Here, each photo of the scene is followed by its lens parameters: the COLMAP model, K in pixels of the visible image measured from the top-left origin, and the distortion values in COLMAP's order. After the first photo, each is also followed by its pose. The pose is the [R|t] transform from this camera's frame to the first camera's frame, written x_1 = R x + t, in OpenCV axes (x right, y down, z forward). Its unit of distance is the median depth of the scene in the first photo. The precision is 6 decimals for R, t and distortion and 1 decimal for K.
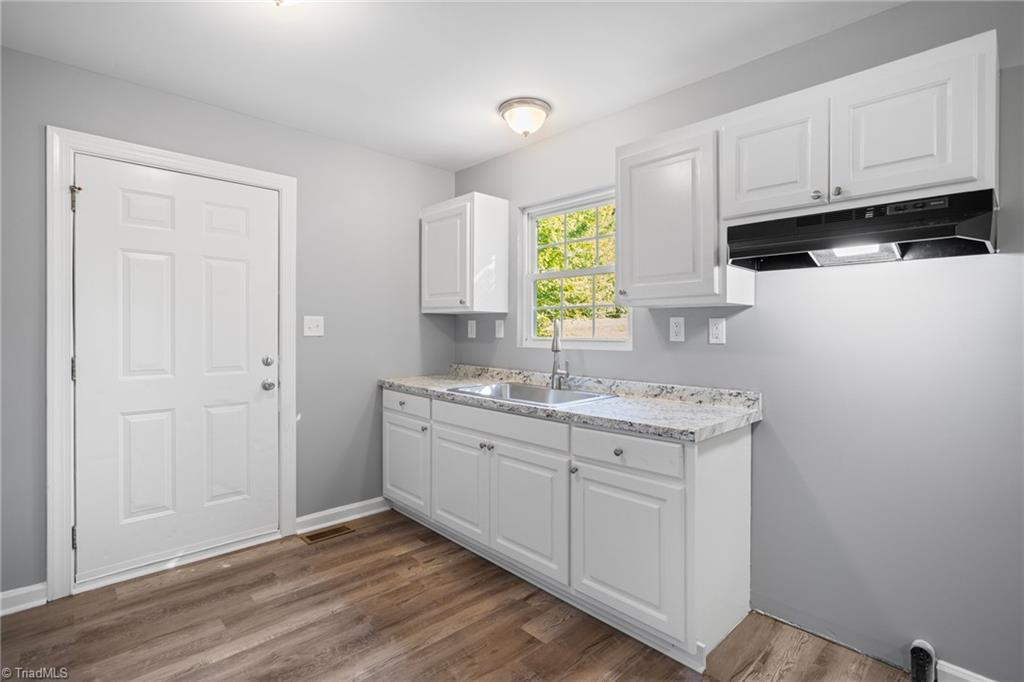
lens RADIAL K [[486.0, 0, 513.0], [0, 486.0, 329.9], [0, 0, 1]] dist [-0.010037, 0.004014]
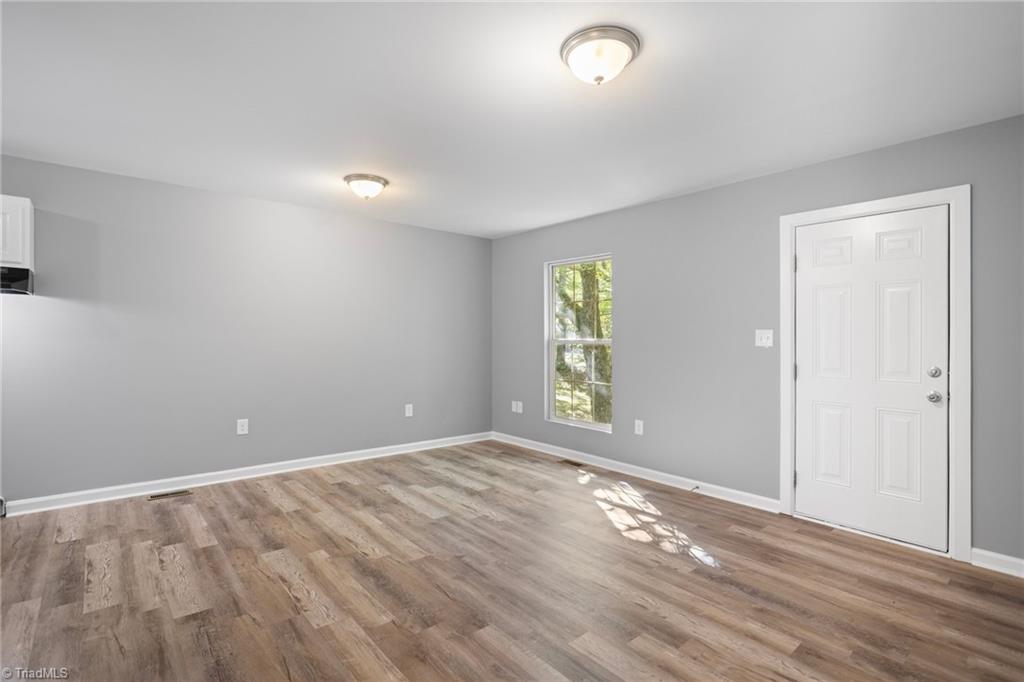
lens RADIAL K [[486.0, 0, 508.9], [0, 486.0, 340.3], [0, 0, 1]] dist [-0.010037, 0.004014]
pose [[0.057518, -0.013383, 0.998255, -0.599606], [-0.011349, 0.999837, 0.014058, -0.009347], [-0.998280, -0.012138, 0.057356, -0.720584]]
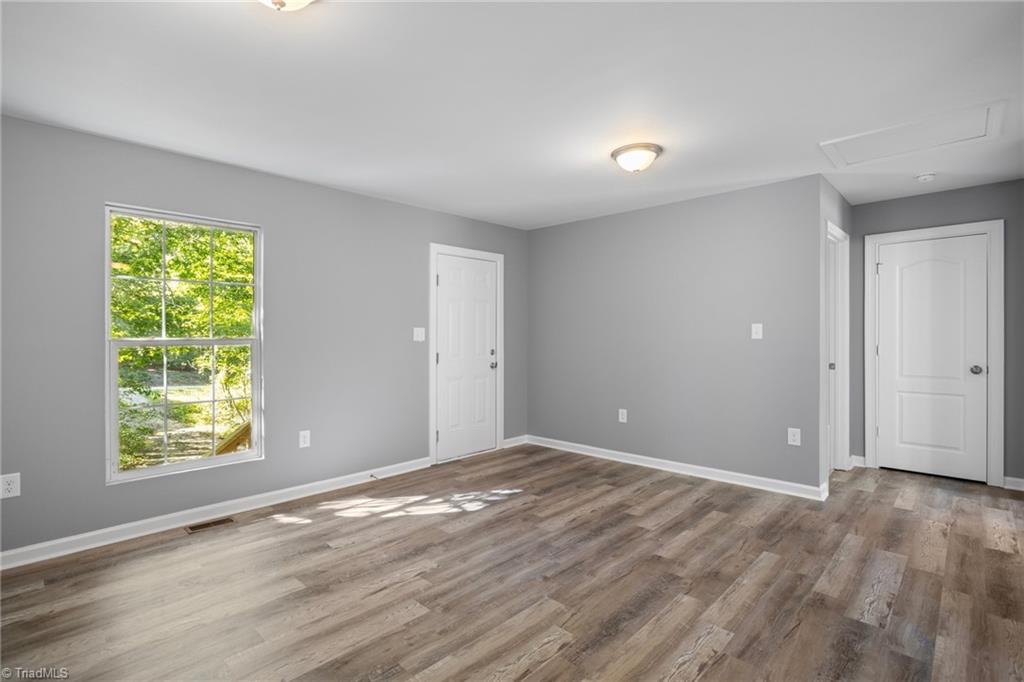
lens RADIAL K [[486.0, 0, 506.0], [0, 486.0, 338.1], [0, 0, 1]] dist [-0.010037, 0.004014]
pose [[-0.999270, -0.003766, -0.038013, 0.559251], [-0.003835, 0.999991, 0.001747, 0.005736], [0.038006, 0.001891, -0.999276, 0.389032]]
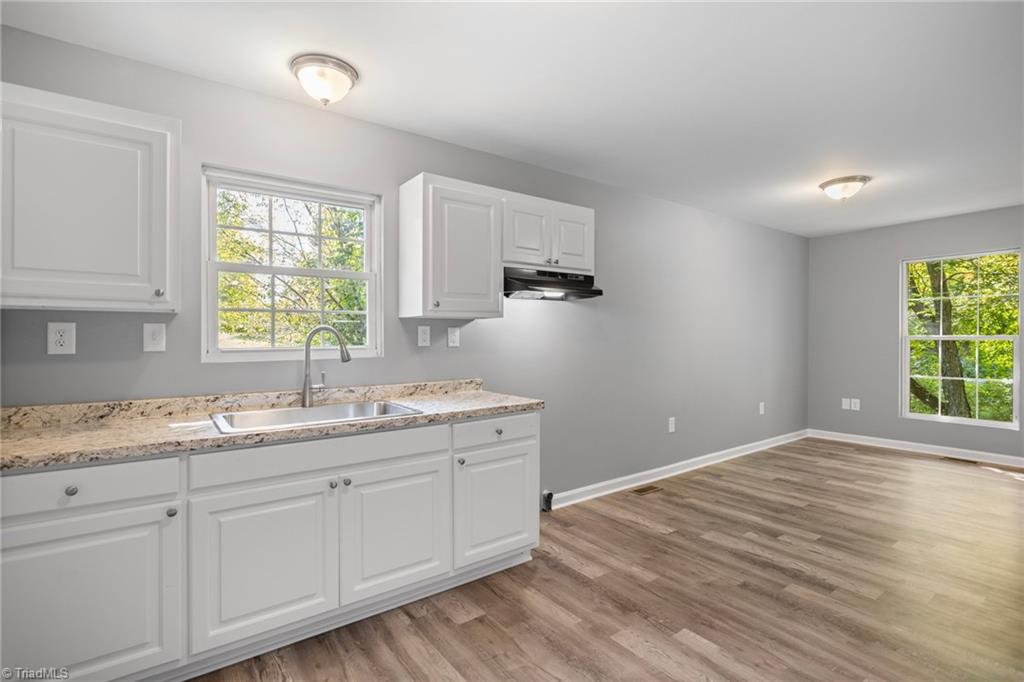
lens RADIAL K [[486.0, 0, 507.7], [0, 486.0, 341.0], [0, 0, 1]] dist [-0.010037, 0.004014]
pose [[0.131678, -0.015236, 0.991176, -0.768797], [0.006134, 0.999875, 0.014555, -0.004825], [-0.991274, 0.004164, 0.131755, 0.589198]]
